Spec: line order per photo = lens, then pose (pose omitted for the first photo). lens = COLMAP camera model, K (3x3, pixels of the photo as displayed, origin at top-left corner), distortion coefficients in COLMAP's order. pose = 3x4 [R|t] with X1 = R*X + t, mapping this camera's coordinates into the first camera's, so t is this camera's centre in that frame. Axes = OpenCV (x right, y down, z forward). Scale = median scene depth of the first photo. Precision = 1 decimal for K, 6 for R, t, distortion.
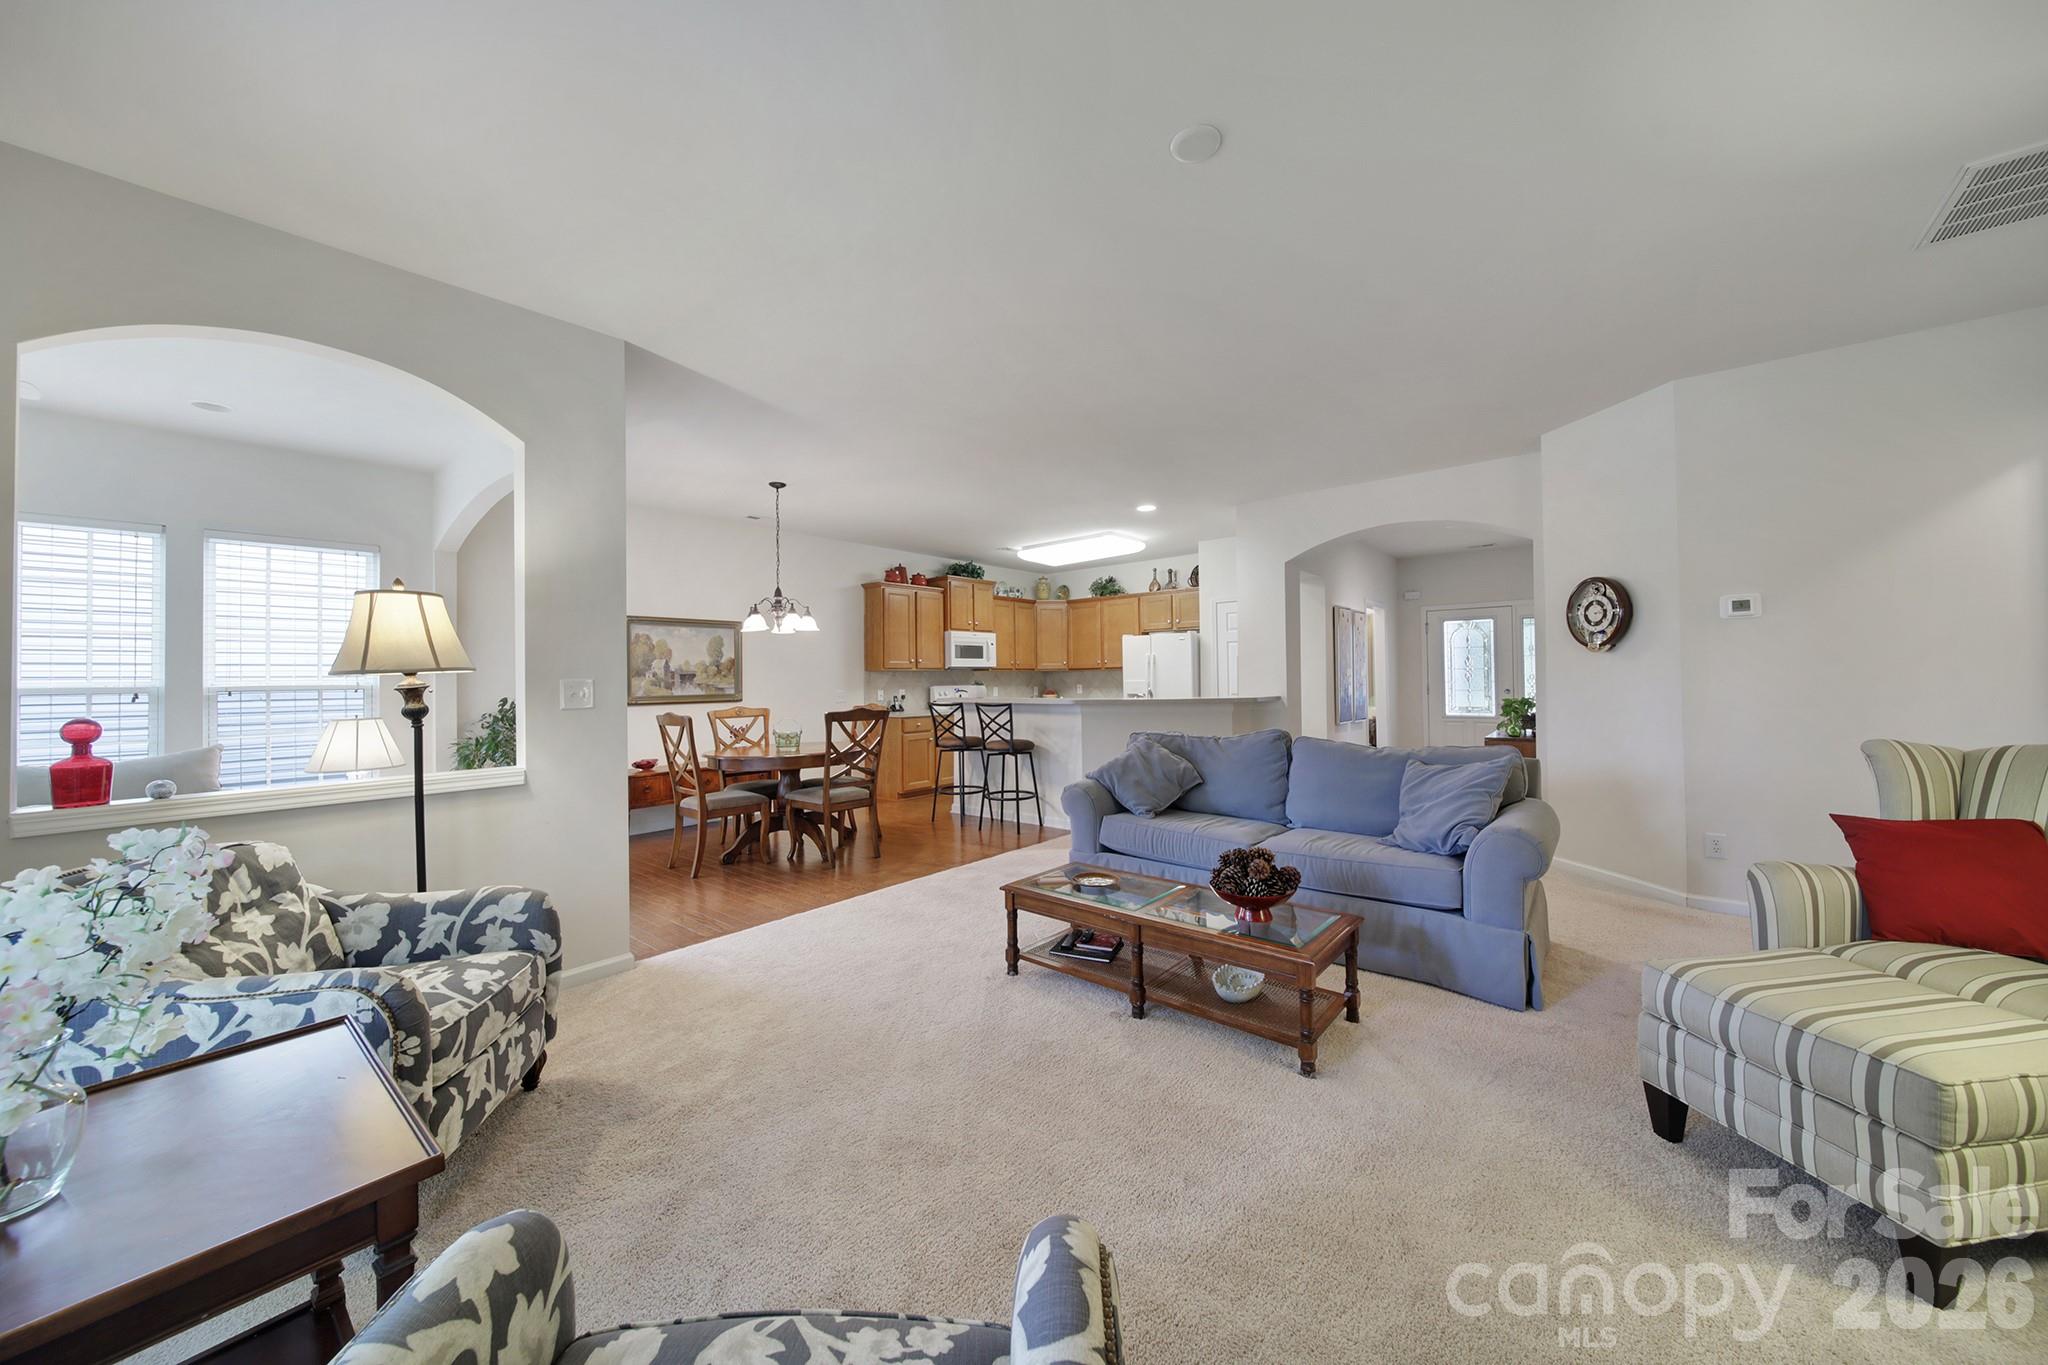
lens RADIAL K [[719.6, 0, 1017.8], [0, 719.6, 668.3], [0, 0, 1]] dist [-0.002072, -0.001063]
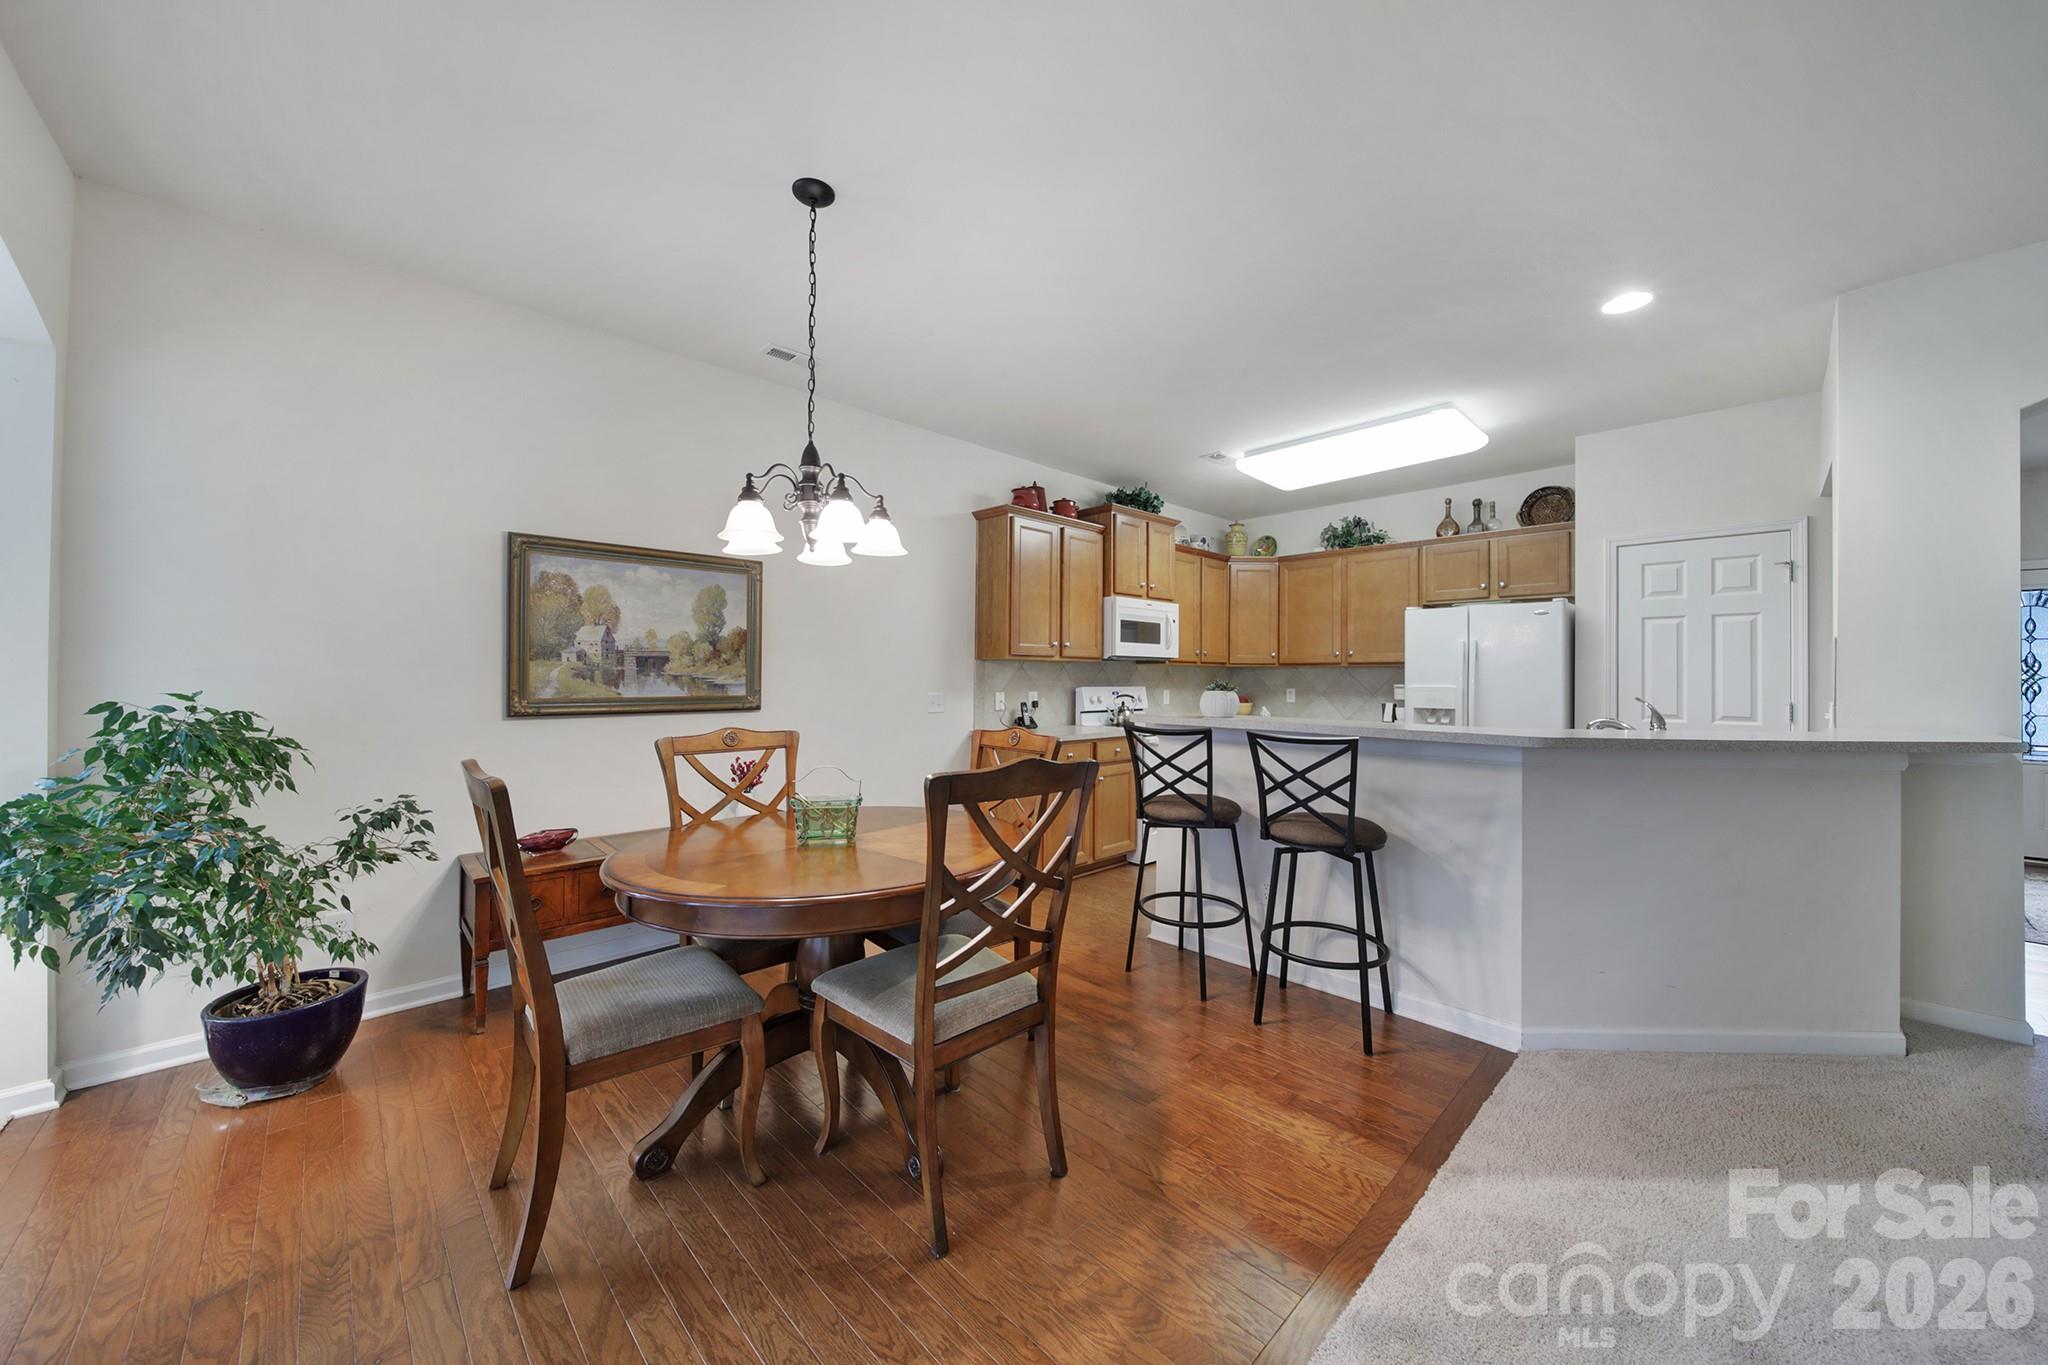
lens RADIAL K [[719.6, 0, 1019.3], [0, 719.6, 671.3], [0, 0, 1]] dist [-0.002072, -0.001063]
pose [[0.995018, 0.019510, -0.097763, -0.141923], [-0.018654, 0.999779, 0.009656, 0.008351], [0.097930, -0.007784, 0.995163, 0.495755]]
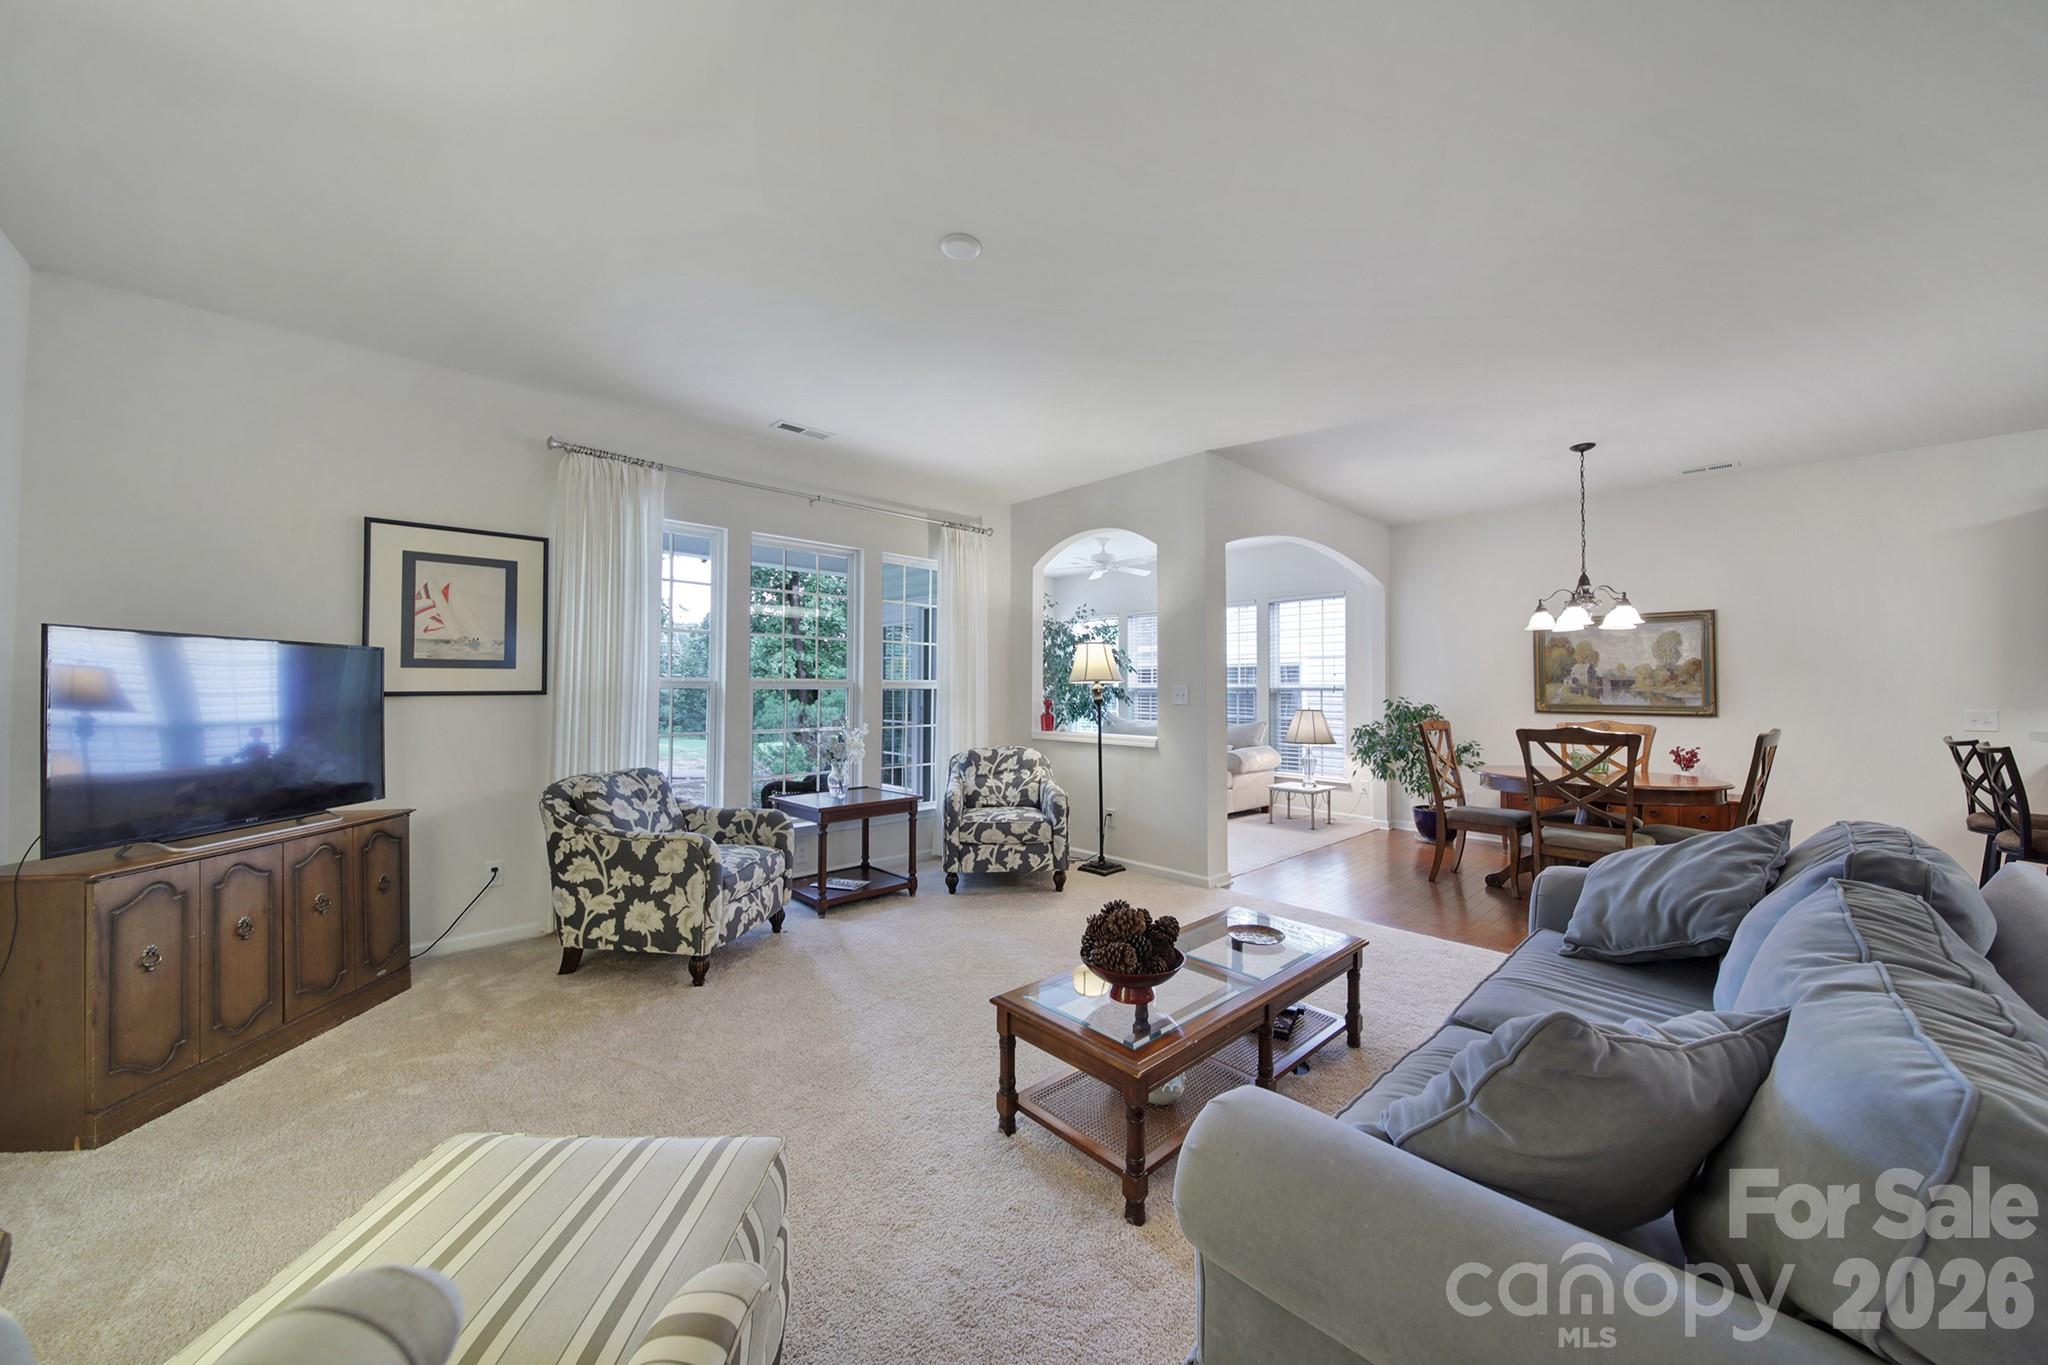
lens RADIAL K [[719.6, 0, 1016.1], [0, 719.6, 673.4], [0, 0, 1]] dist [-0.002072, -0.001063]
pose [[-0.109601, -0.005810, -0.993959, 0.443254], [0.011283, 0.999911, -0.007089, -0.001971], [0.993912, -0.011991, -0.109526, 0.371160]]
